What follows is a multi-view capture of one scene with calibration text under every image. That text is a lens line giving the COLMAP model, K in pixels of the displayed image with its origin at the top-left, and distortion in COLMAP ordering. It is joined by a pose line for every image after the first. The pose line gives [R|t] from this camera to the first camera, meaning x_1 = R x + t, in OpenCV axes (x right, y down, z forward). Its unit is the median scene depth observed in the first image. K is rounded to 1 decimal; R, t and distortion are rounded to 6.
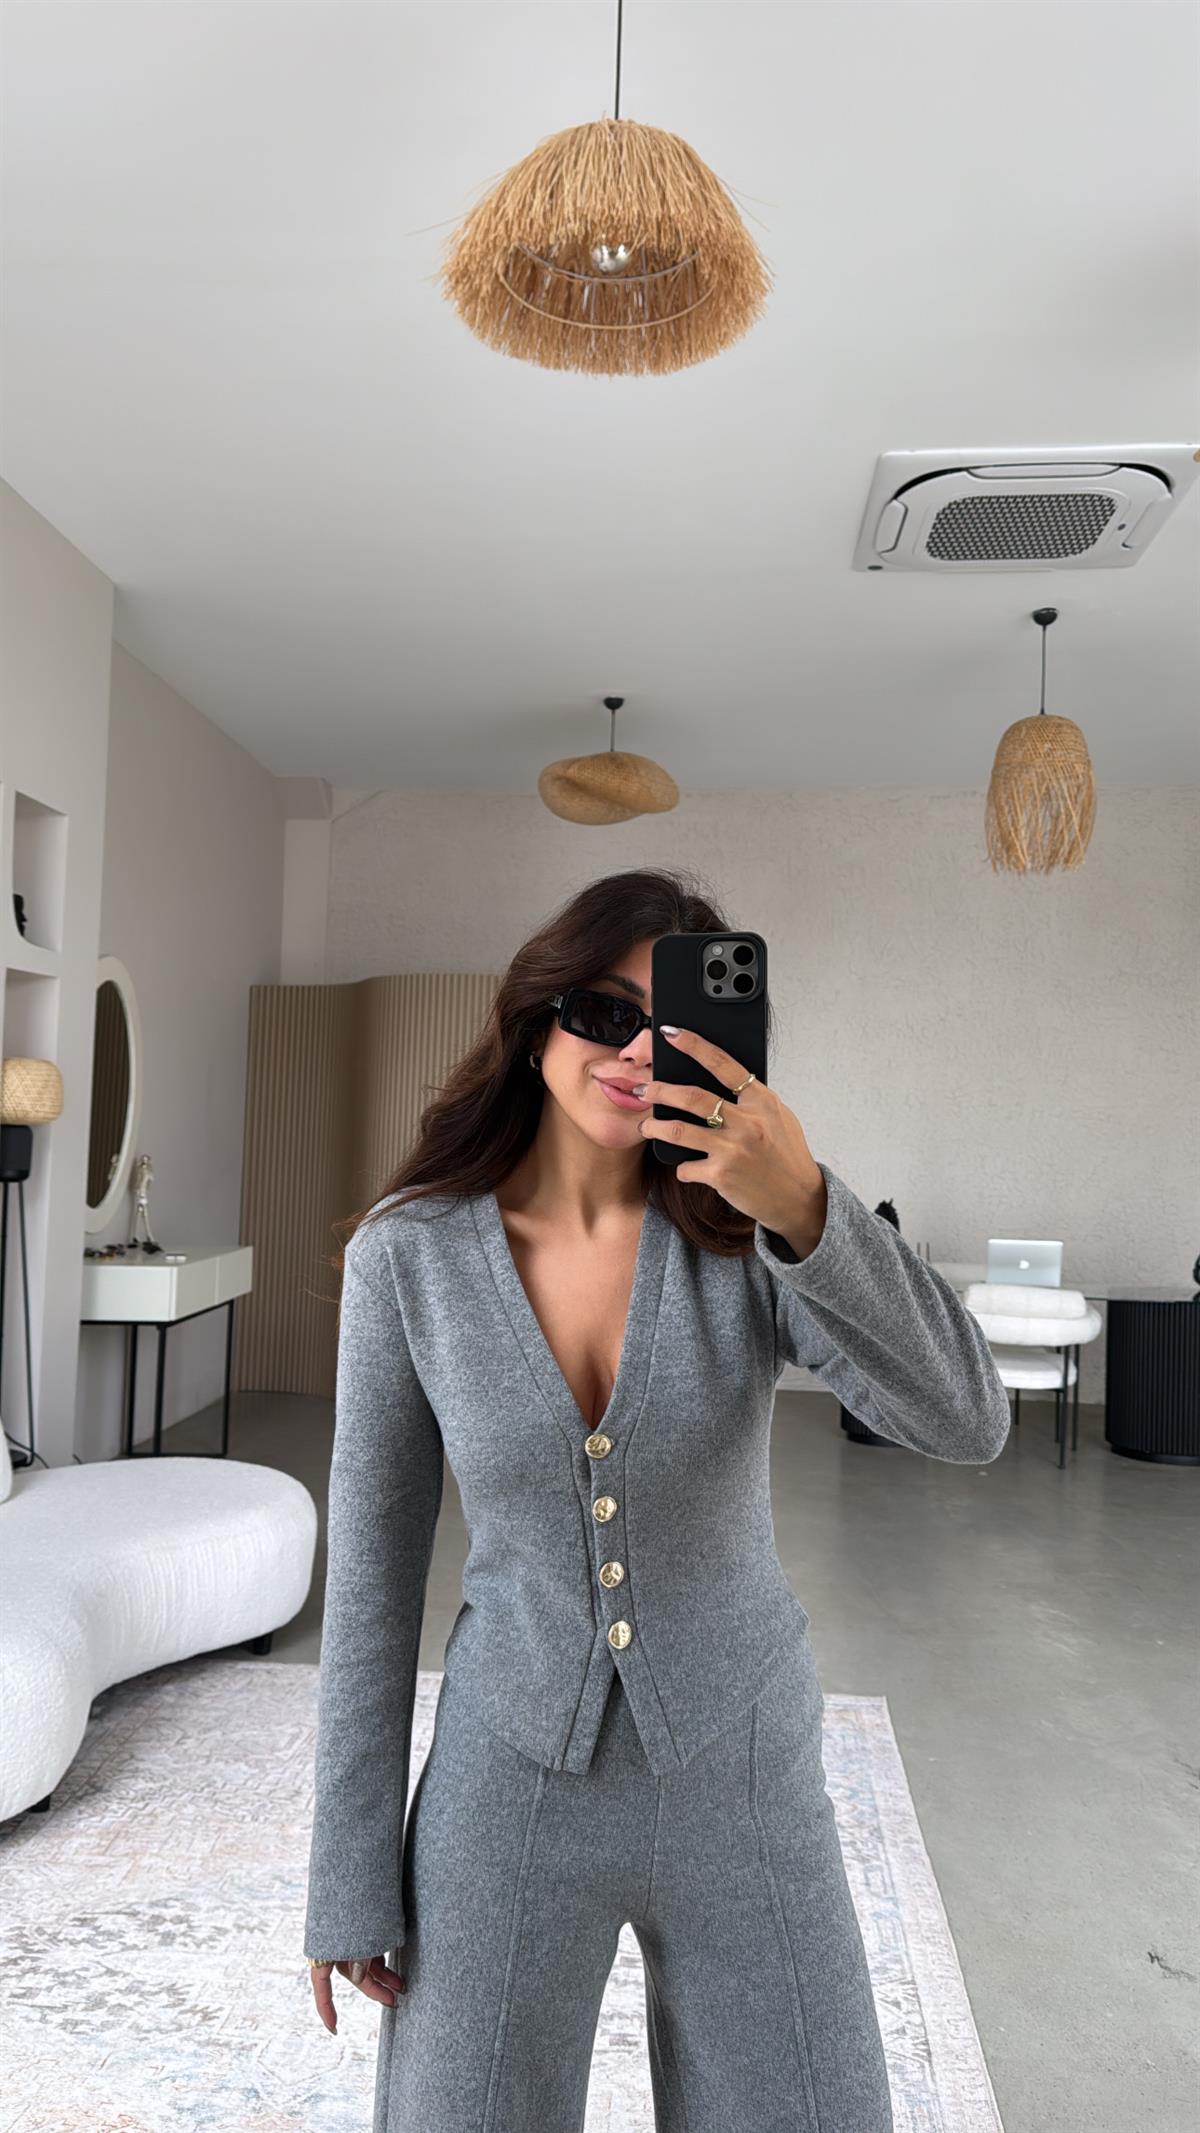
lens RADIAL K [[1298.7, 0, 628.1], [0, 1298.7, 1080.4], [0, 0, 1]] dist [-0.044667, 0.075457]
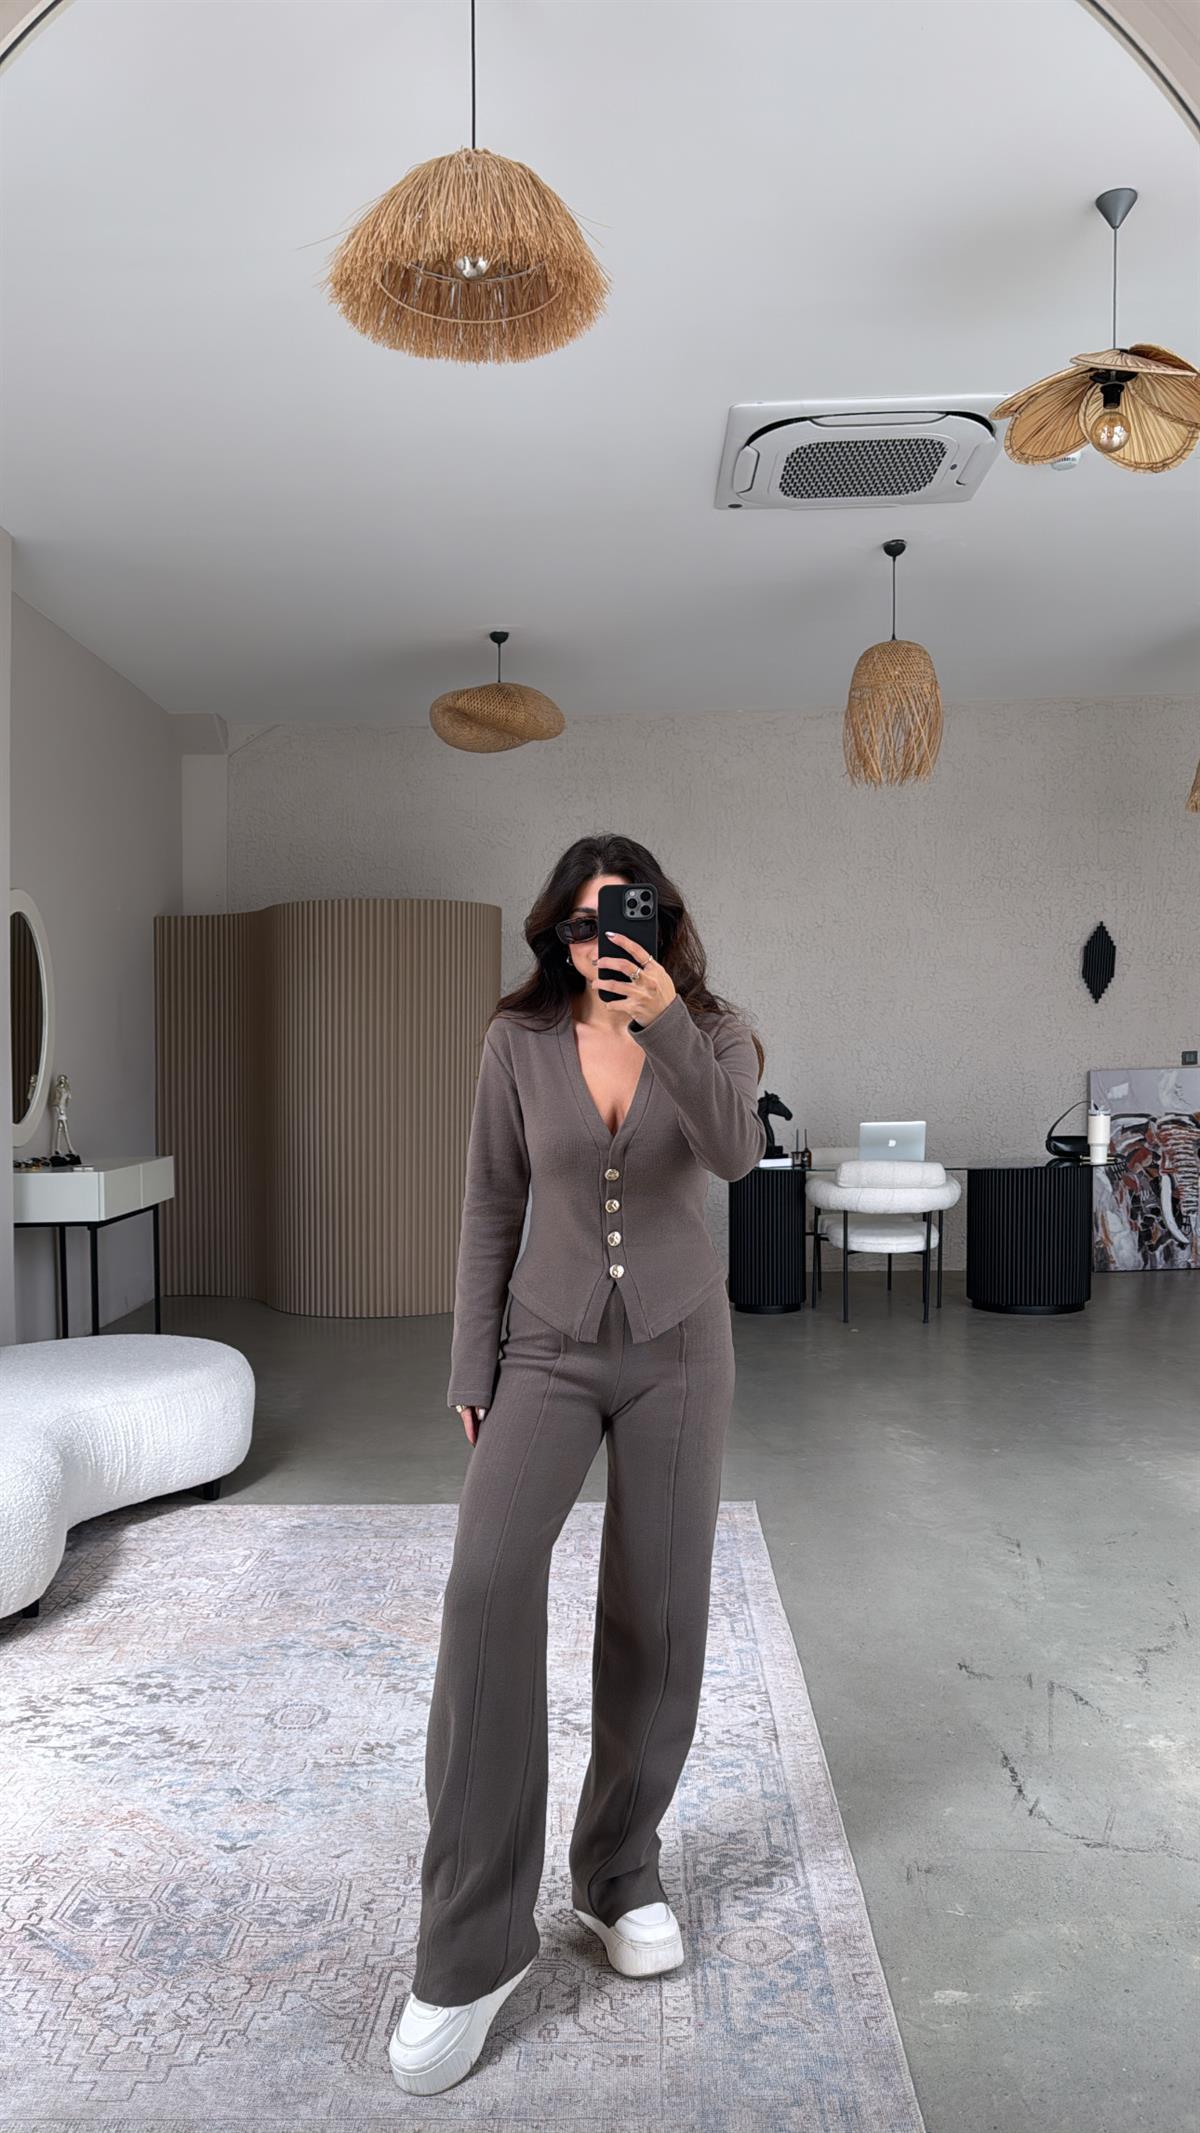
lens RADIAL K [[1363.8, 0, 596.7], [0, 1363.8, 1061.9], [0, 0, 1]] dist [-0.003872, -0.003113]
pose [[0.998776, -0.033697, 0.036217, 0.028206], [0.032447, 0.998876, 0.034567, 0.040976], [-0.037341, -0.033350, 0.998746, -0.242664]]
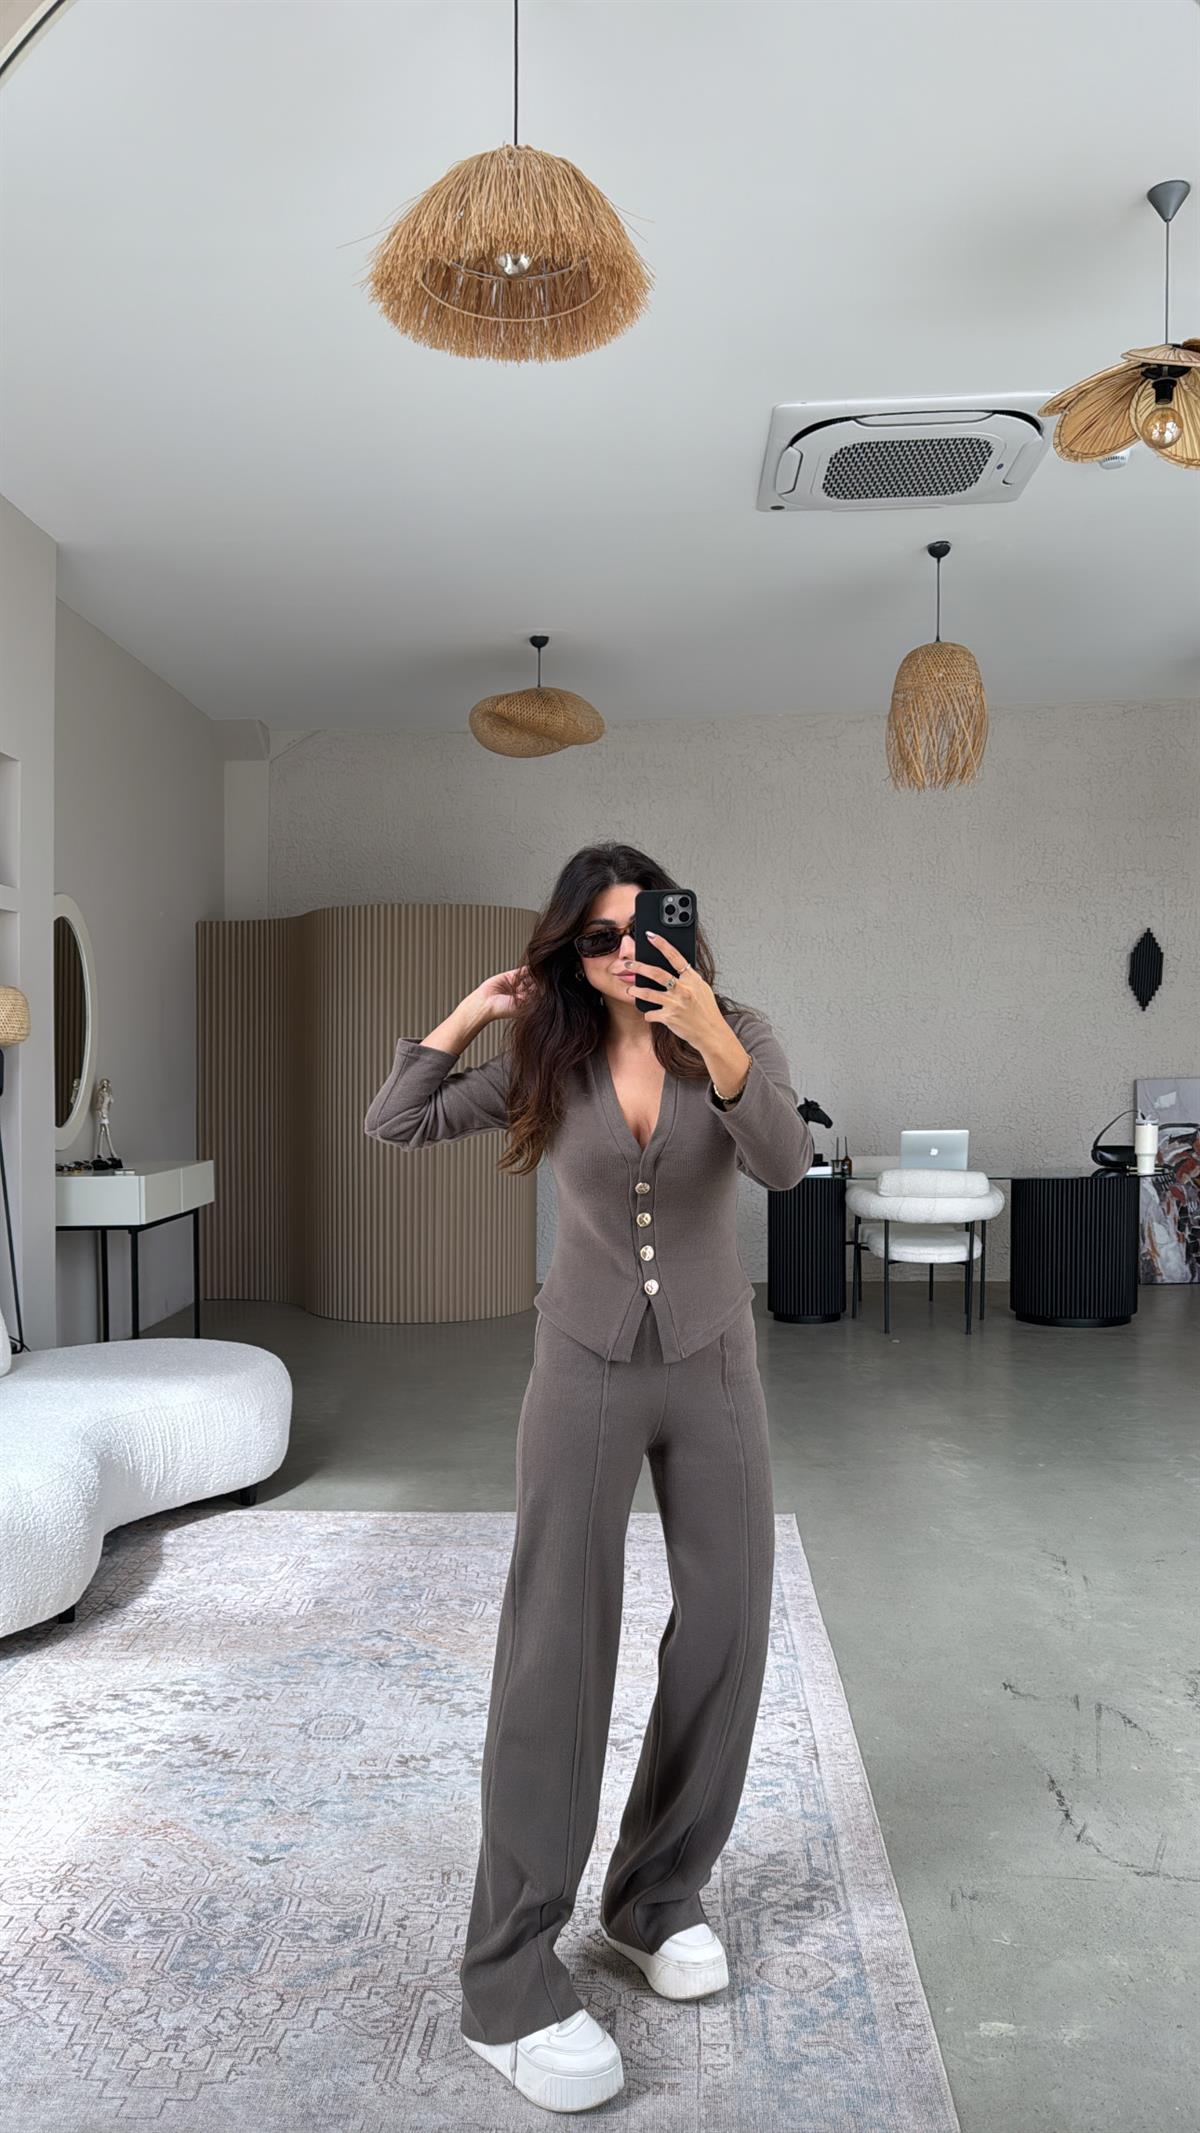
lens RADIAL K [[1358.5, 0, 600.0], [0, 1358.5, 1066.5], [0, 0, 1]] dist [-0.001924, -0.003272]
pose [[0.999502, -0.029603, 0.010892, 0.027249], [0.029245, 0.999071, 0.031668, 0.043026], [-0.011819, -0.031333, 0.999439, -0.223760]]
